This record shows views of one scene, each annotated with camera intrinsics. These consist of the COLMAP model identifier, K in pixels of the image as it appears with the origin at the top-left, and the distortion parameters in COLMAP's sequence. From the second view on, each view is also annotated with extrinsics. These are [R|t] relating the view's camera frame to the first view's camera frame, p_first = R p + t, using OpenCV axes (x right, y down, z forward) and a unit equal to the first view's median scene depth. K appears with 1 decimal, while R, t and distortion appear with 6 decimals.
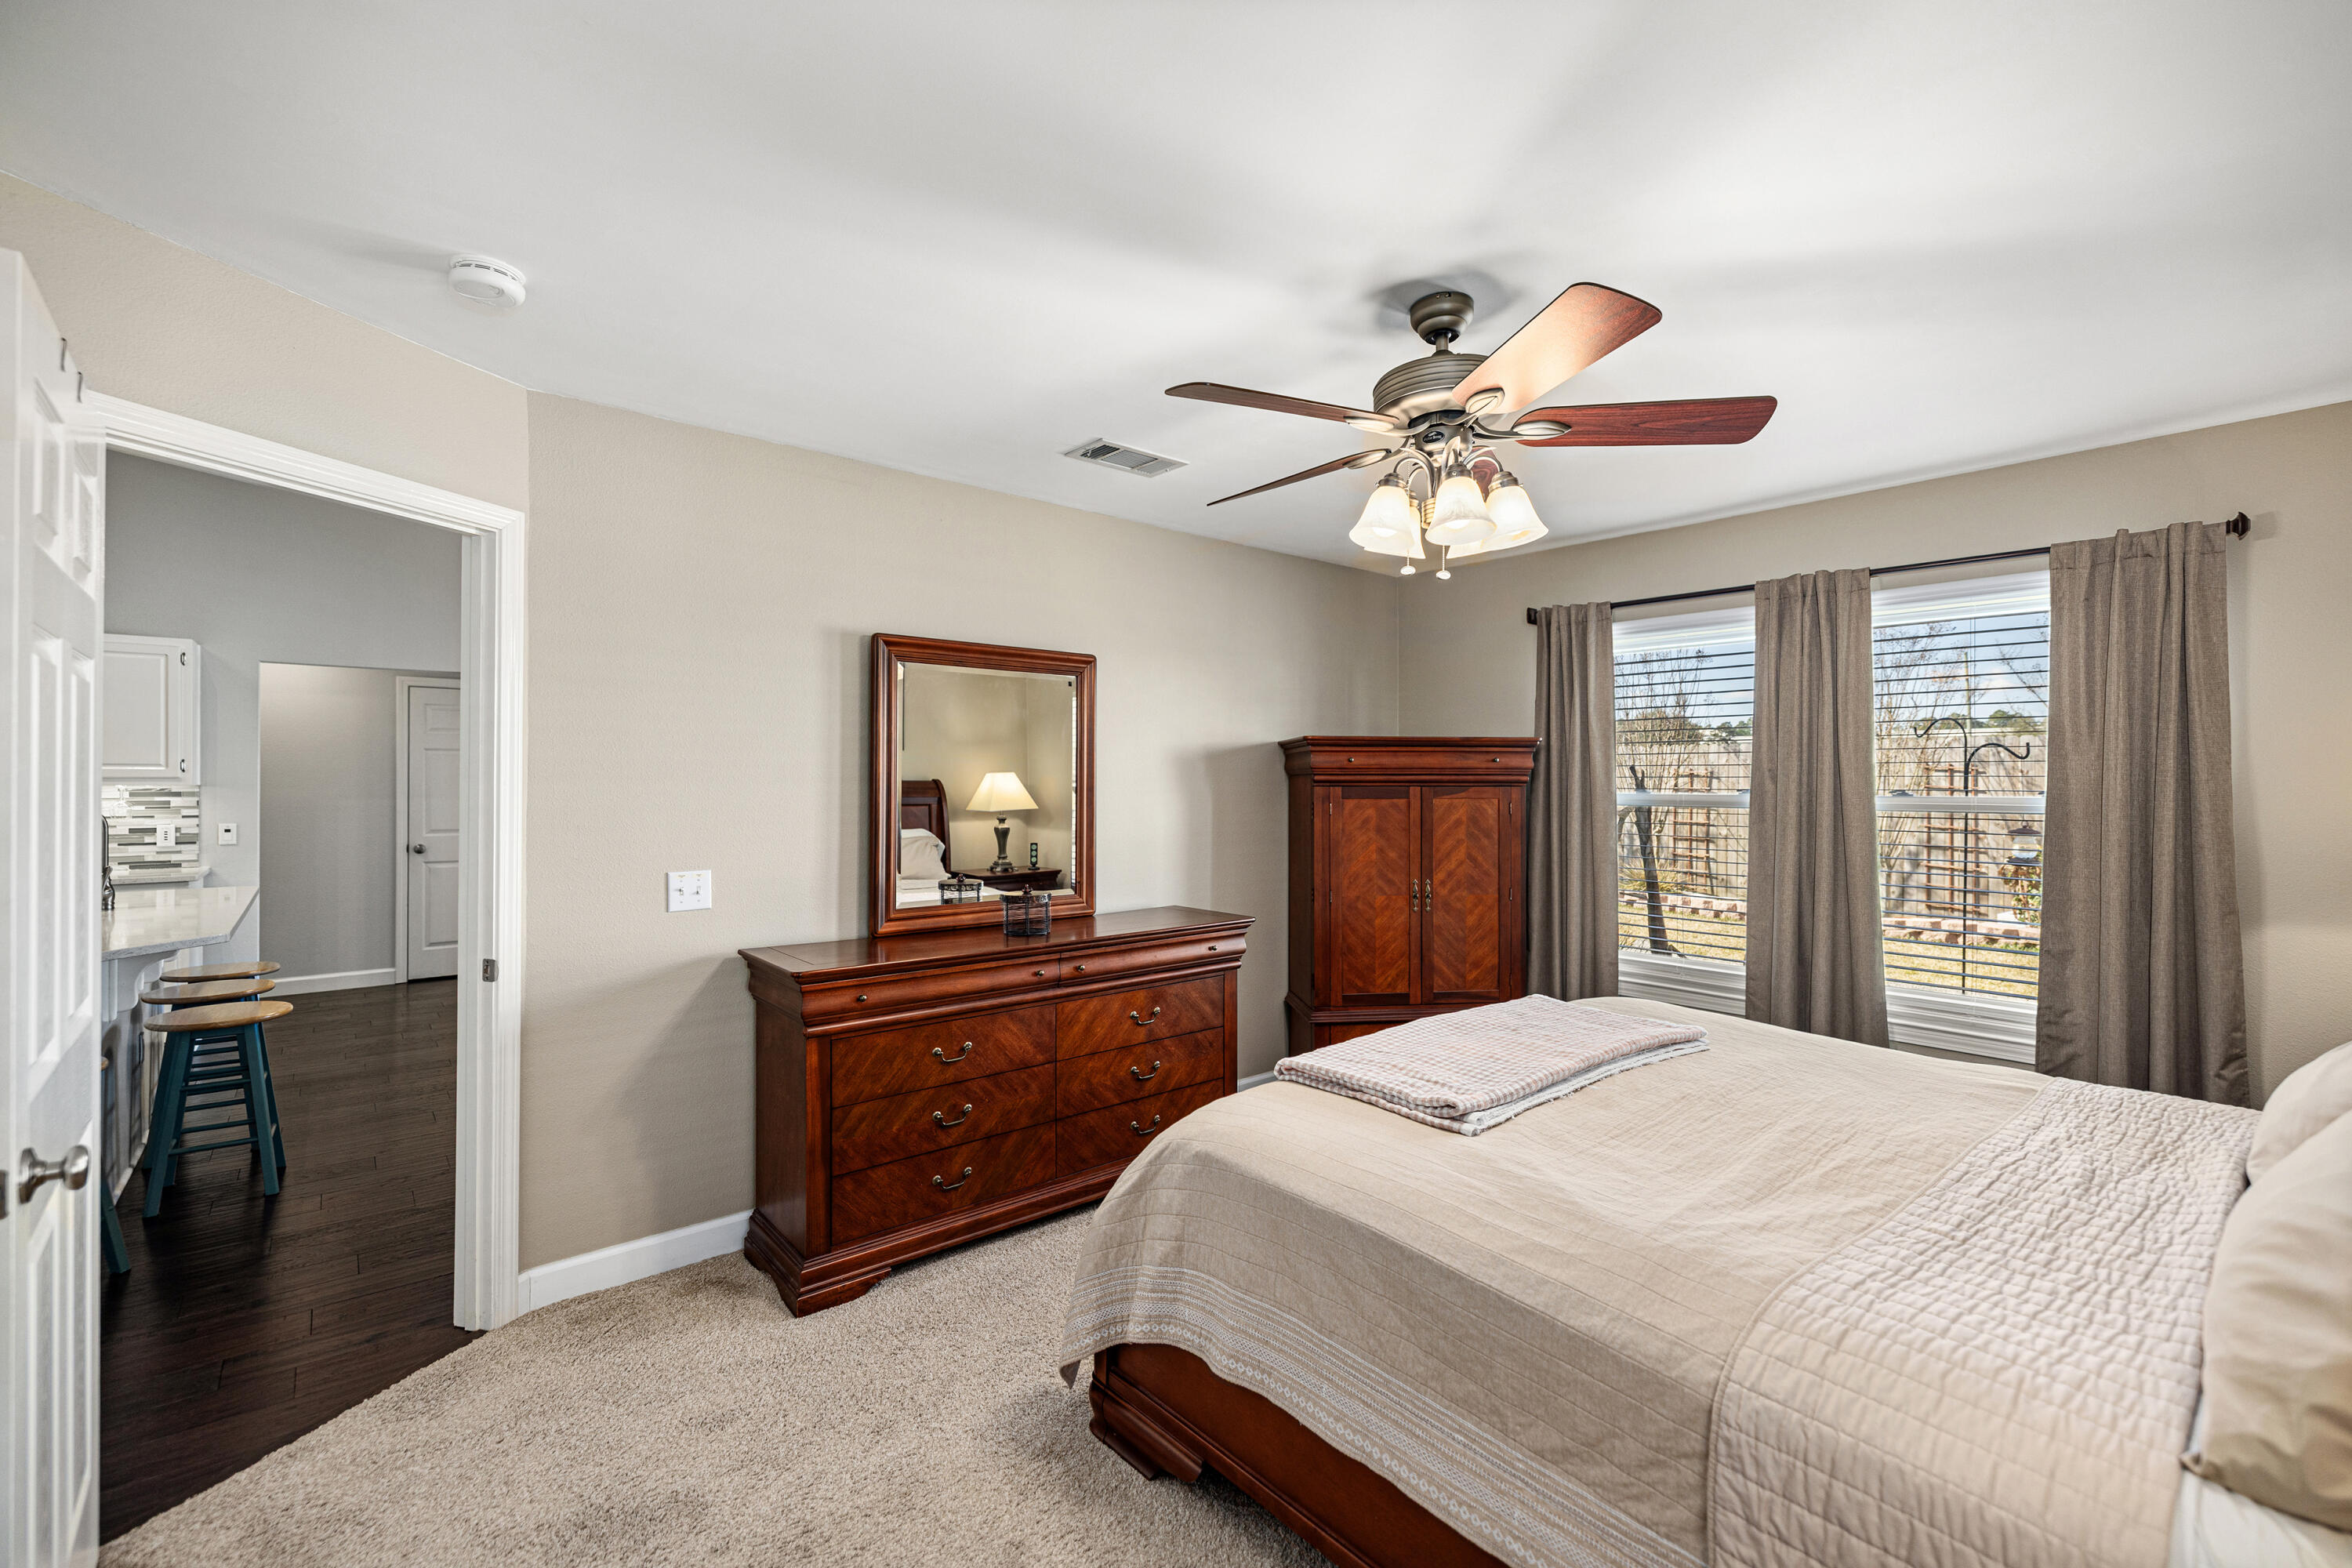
lens RADIAL K [[992.6, 0, 1200.3], [0, 992.6, 784.2], [0, 0, 1]] dist [0.006742, -0.002897]
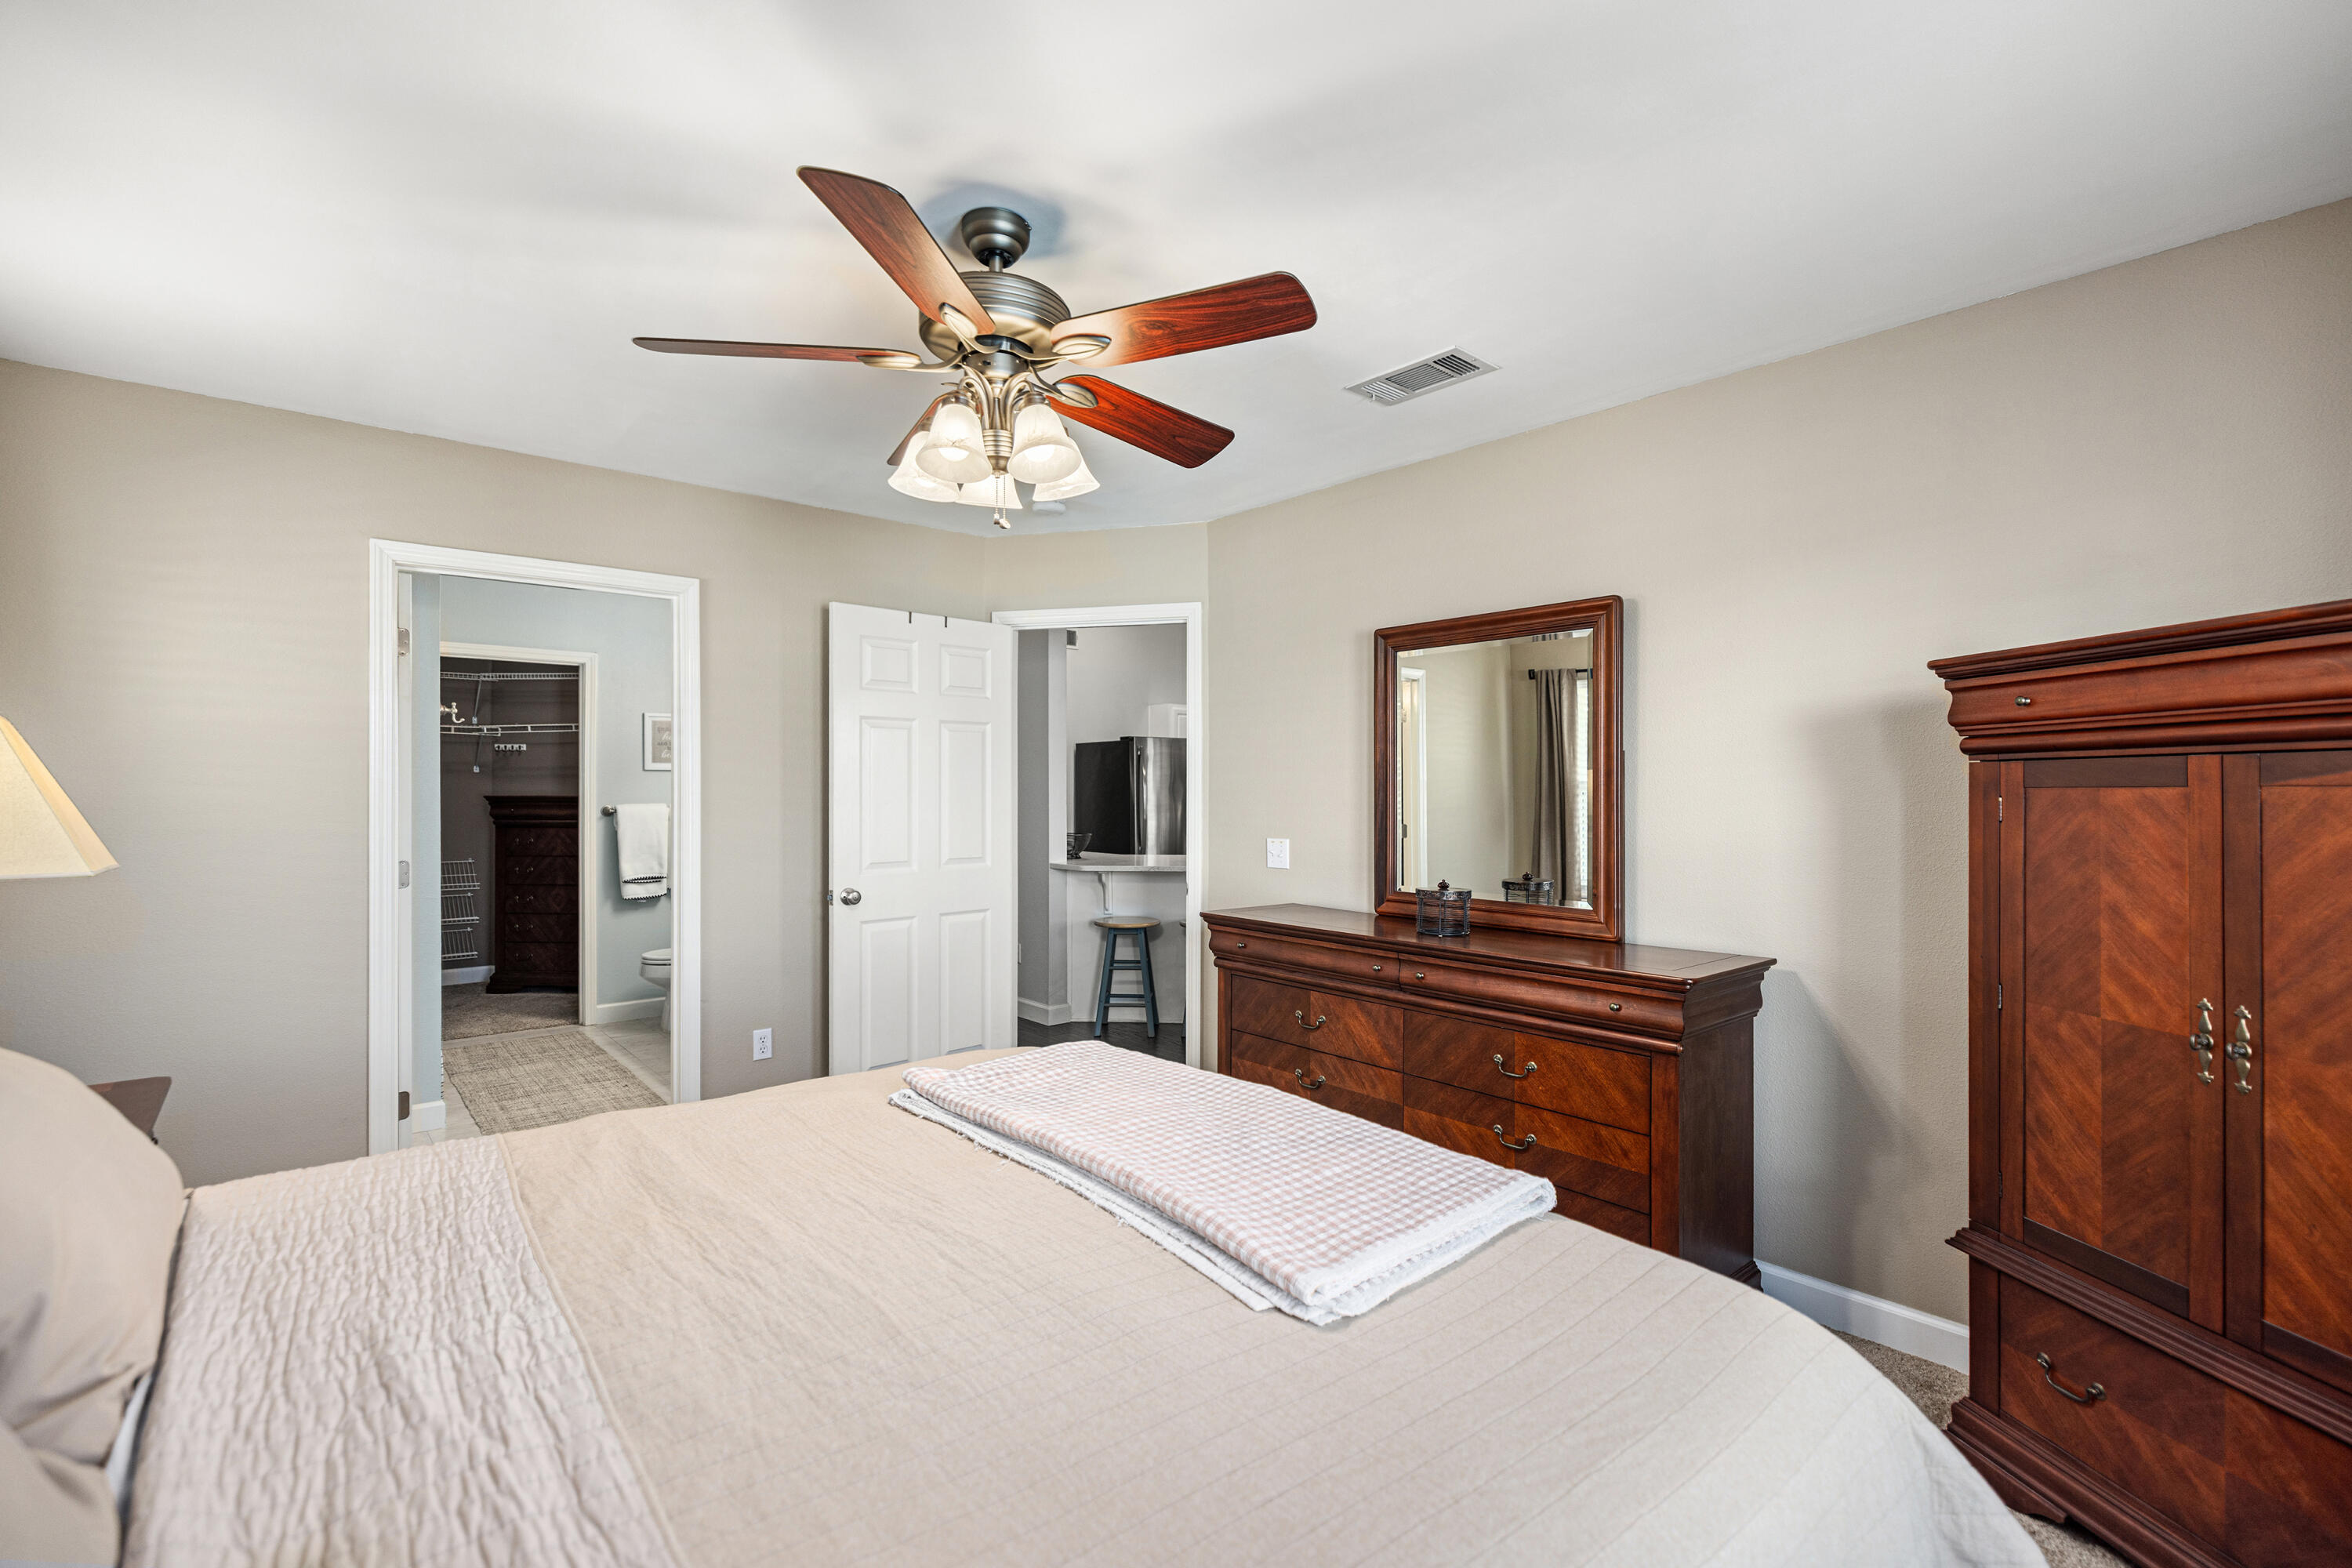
lens RADIAL K [[992.6, 0, 1110.3], [0, 992.6, 789.9], [0, 0, 1]] dist [0.006742, -0.002897]
pose [[-0.011166, -0.000311, -0.999938, 0.741511], [-0.005676, 0.999984, -0.000247, 0.022611], [0.999922, 0.005673, -0.011168, 0.719325]]
